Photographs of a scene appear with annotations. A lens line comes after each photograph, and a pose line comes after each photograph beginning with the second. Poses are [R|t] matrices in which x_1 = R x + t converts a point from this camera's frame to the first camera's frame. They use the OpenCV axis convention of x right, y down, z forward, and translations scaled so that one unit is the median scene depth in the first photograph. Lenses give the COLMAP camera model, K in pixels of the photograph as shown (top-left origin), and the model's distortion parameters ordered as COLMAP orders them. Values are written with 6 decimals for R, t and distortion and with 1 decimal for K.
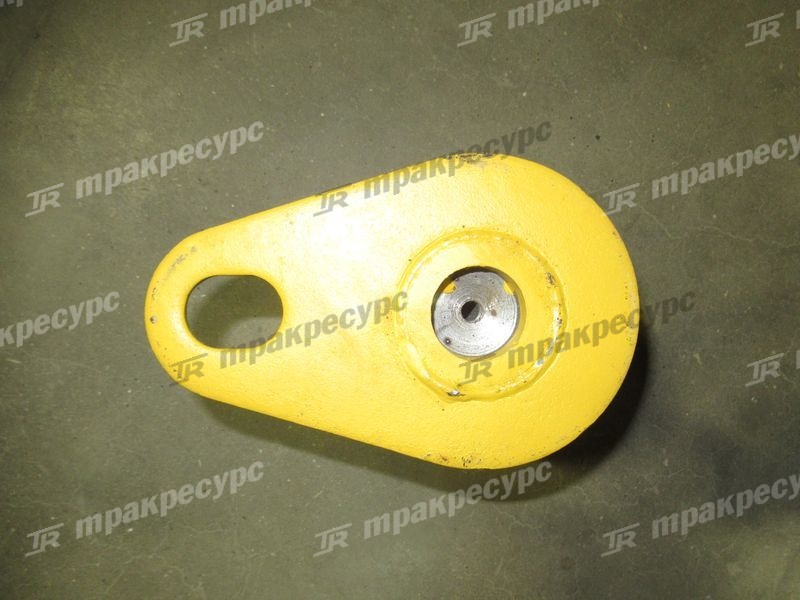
lens RADIAL K [[588.6, 0, 400.6], [0, 588.6, 309.7], [0, 0, 1]] dist [-0.026518, 0.003844]
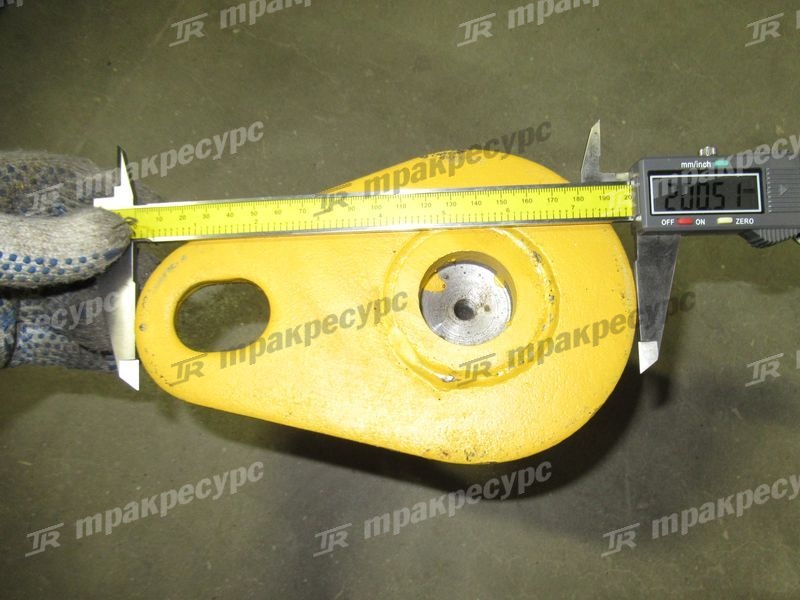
lens RADIAL K [[588.6, 0, 400.6], [0, 588.6, 309.7], [0, 0, 1]] dist [-0.026518, 0.003844]
pose [[0.995608, -0.080860, -0.047177, 0.034299], [0.065286, 0.960882, -0.269154, 0.145216], [0.067095, 0.264892, 0.961941, 0.029102]]
